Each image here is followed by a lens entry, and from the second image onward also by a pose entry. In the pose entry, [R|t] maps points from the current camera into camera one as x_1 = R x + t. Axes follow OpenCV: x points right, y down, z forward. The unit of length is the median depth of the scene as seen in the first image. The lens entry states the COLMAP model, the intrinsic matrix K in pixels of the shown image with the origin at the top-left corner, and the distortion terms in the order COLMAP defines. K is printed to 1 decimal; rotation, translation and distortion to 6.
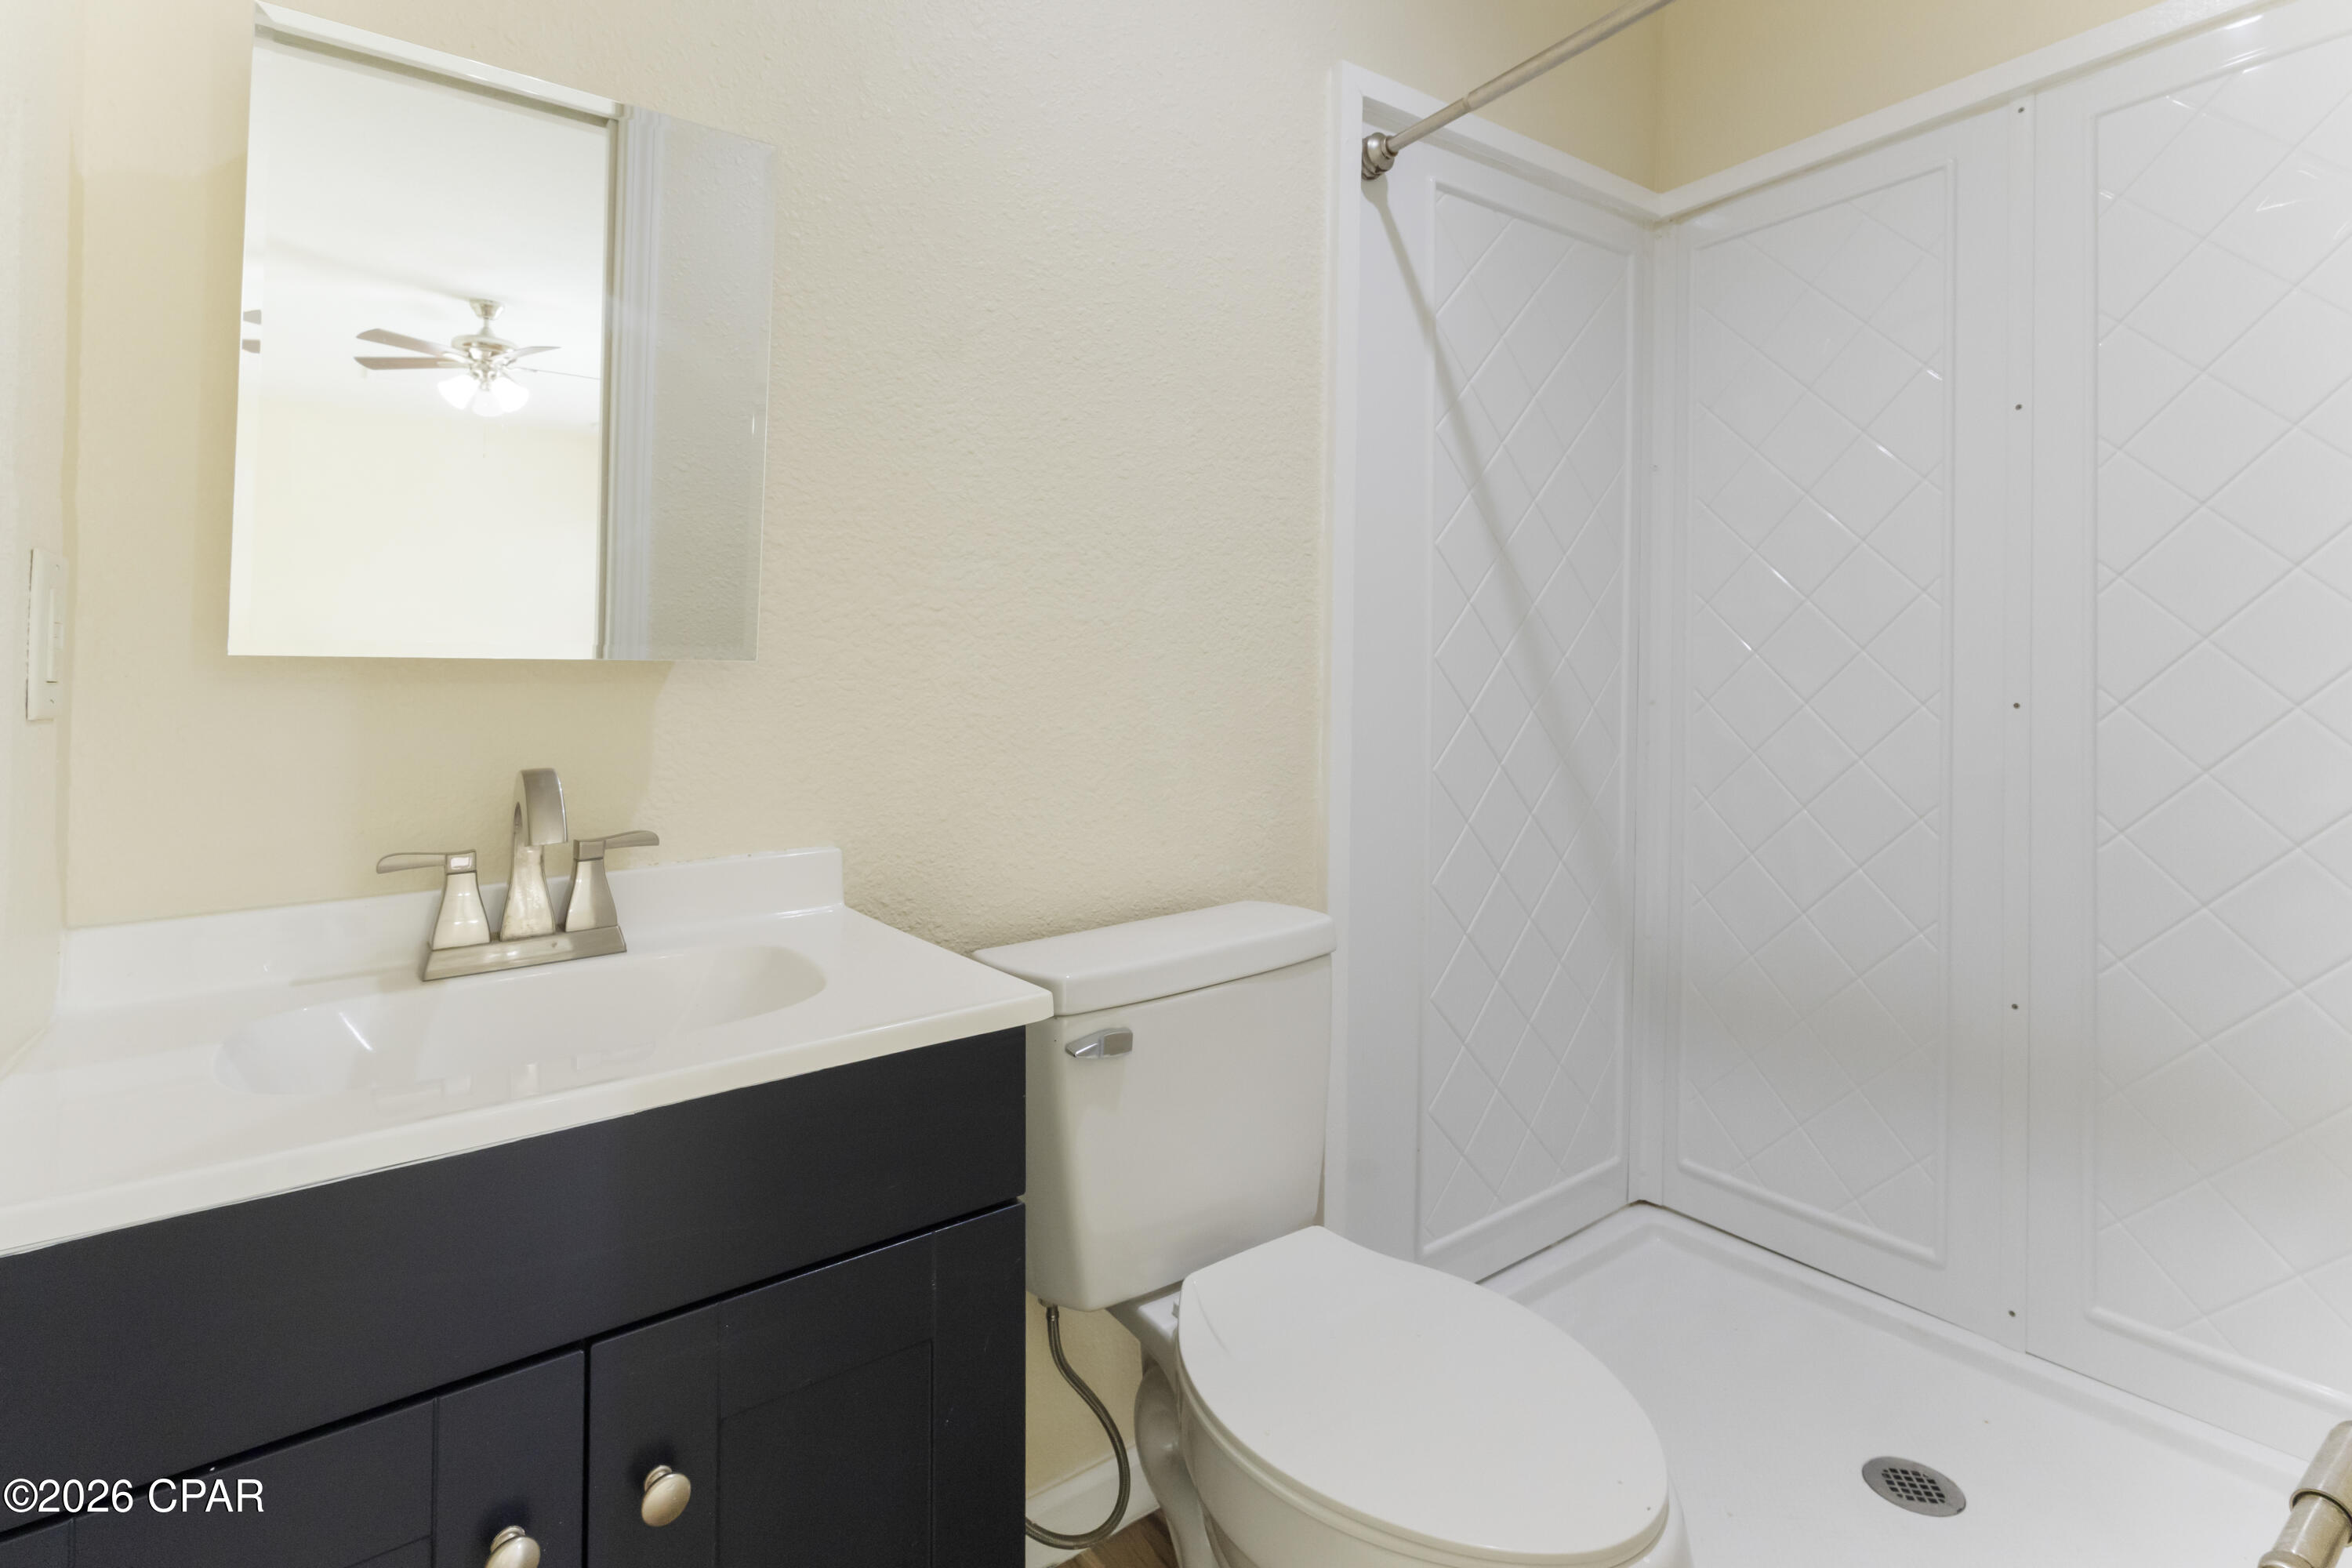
lens RADIAL K [[1140.4, 0, 1176.2], [0, 1140.4, 703.5], [0, 0, 1]] dist [-0.006374, 0.008949]
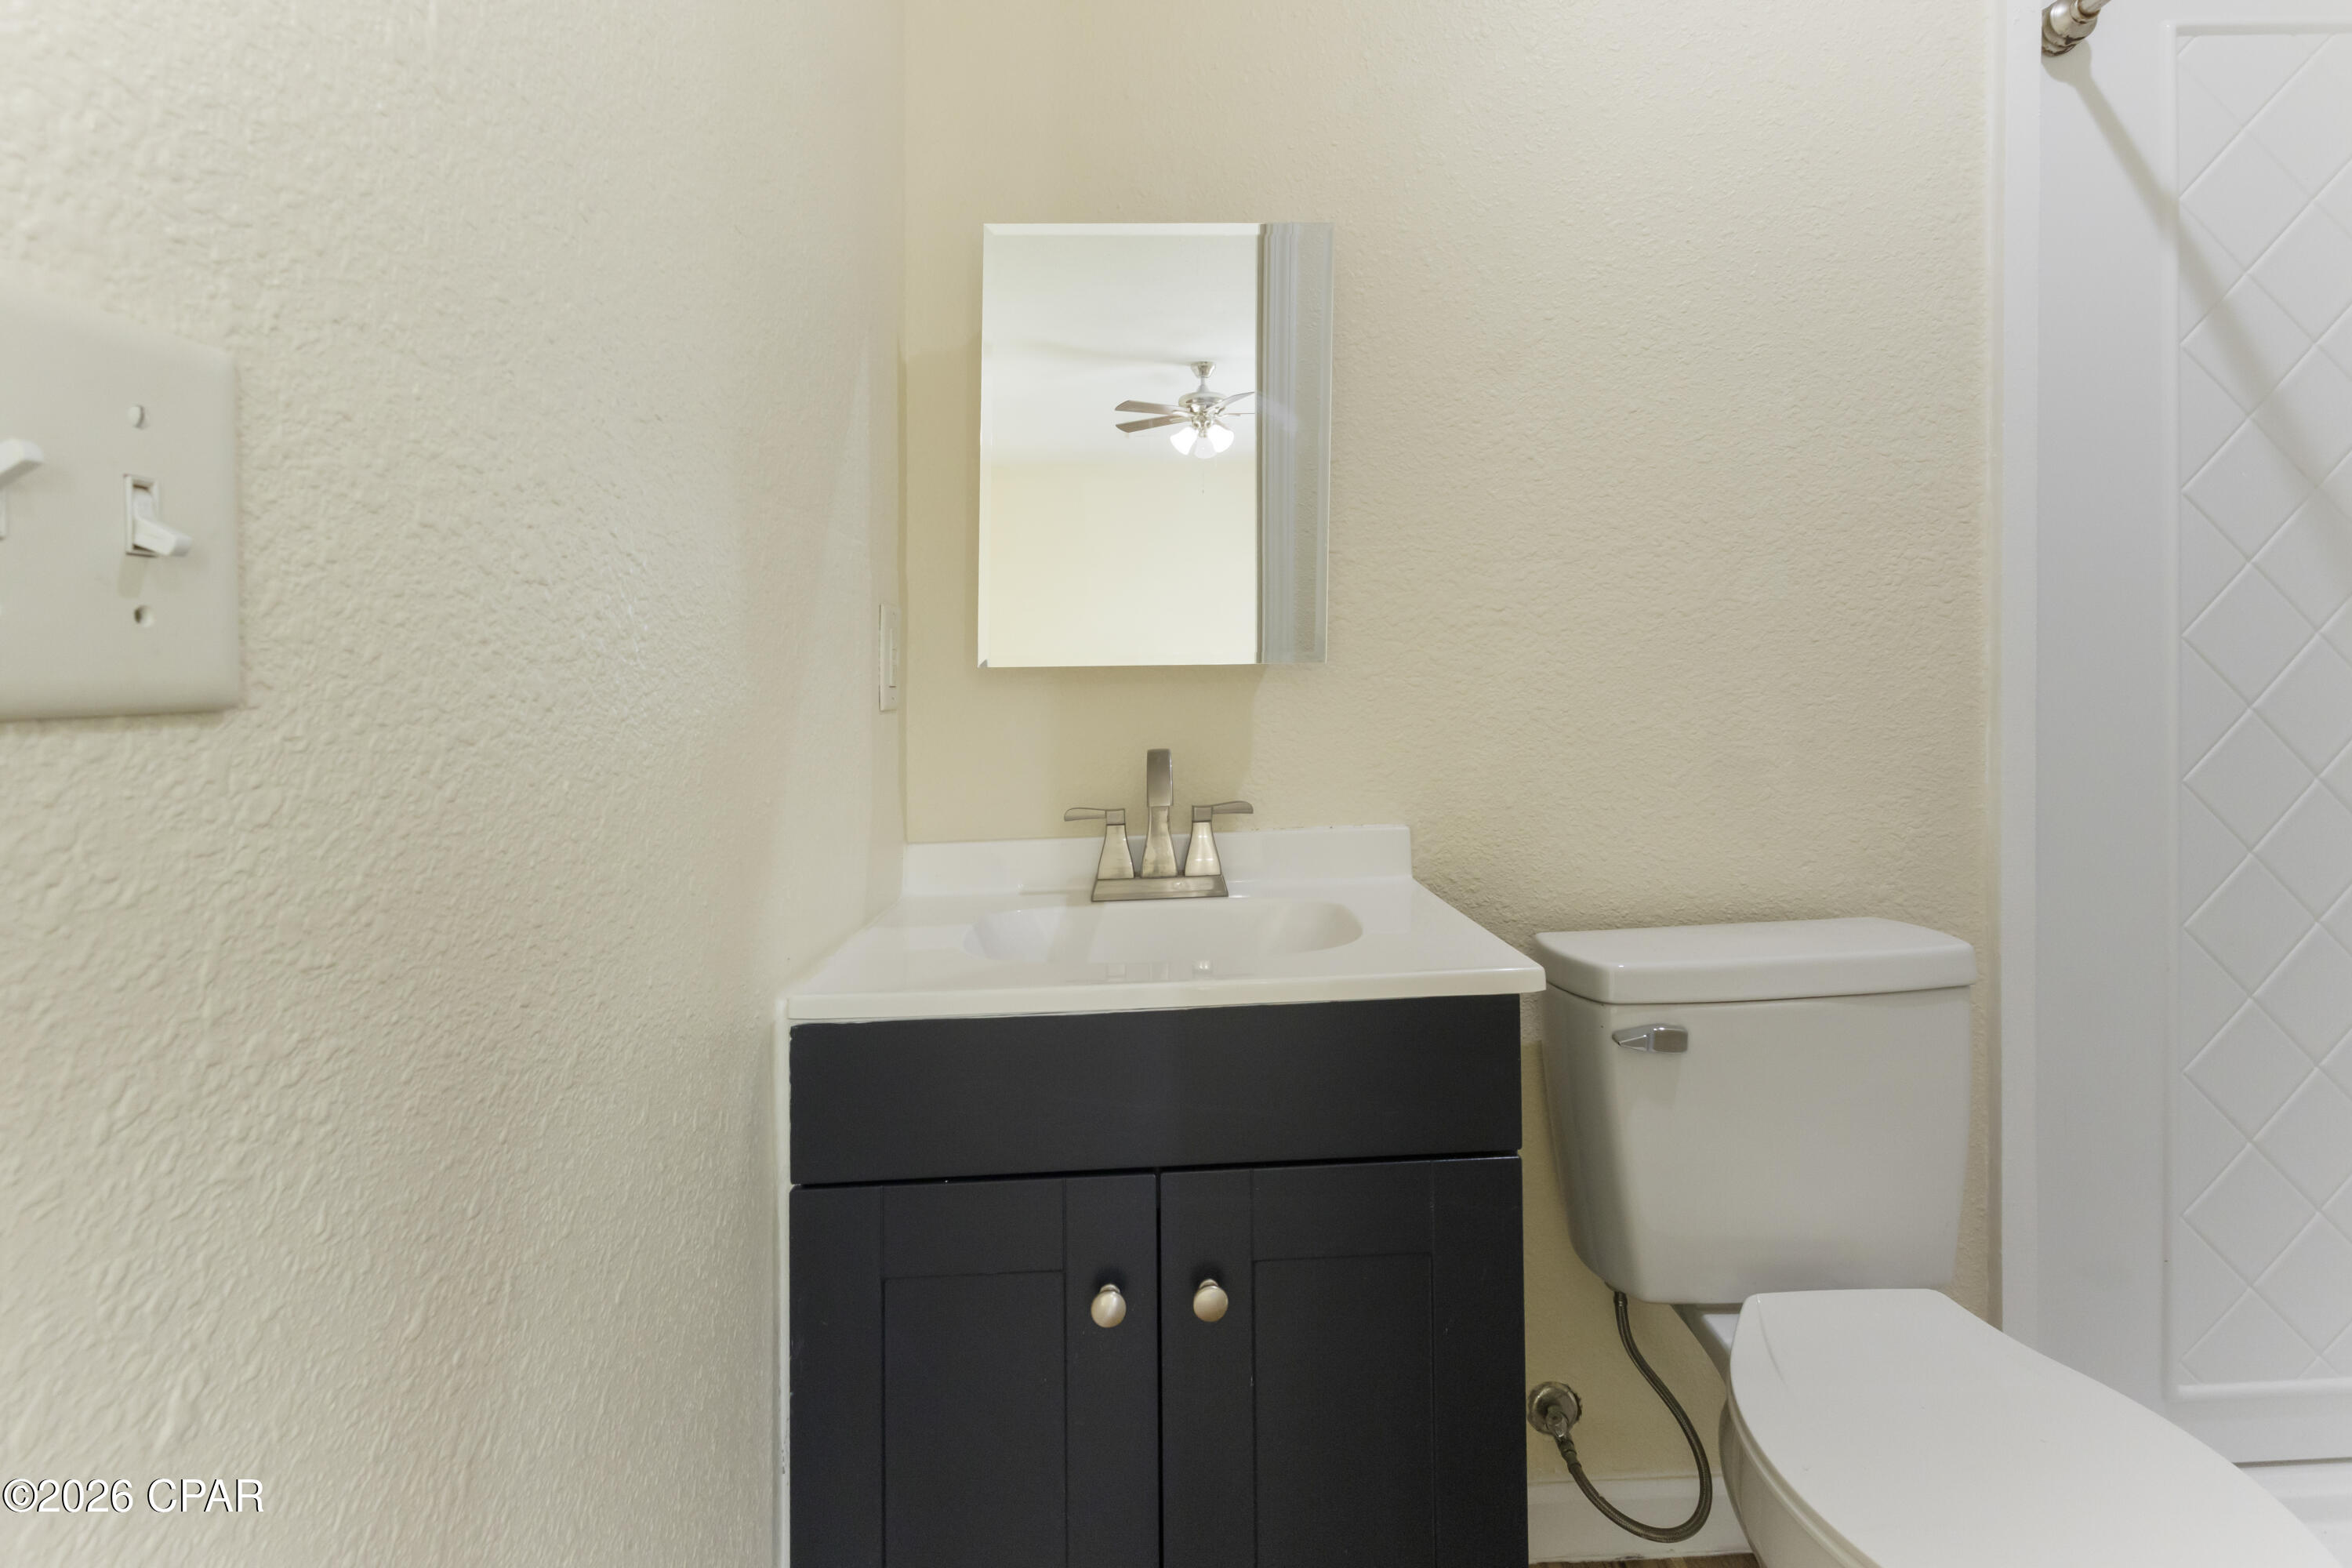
lens RADIAL K [[1153.9, 0, 1184.9], [0, 1153.9, 721.2], [0, 0, 1]] dist [0.002073, 0.000316]
pose [[0.825640, 0.010217, -0.564104, 0.152314], [0.003289, 0.999732, 0.022921, -0.003844], [0.564187, -0.020779, 0.825385, -0.058581]]
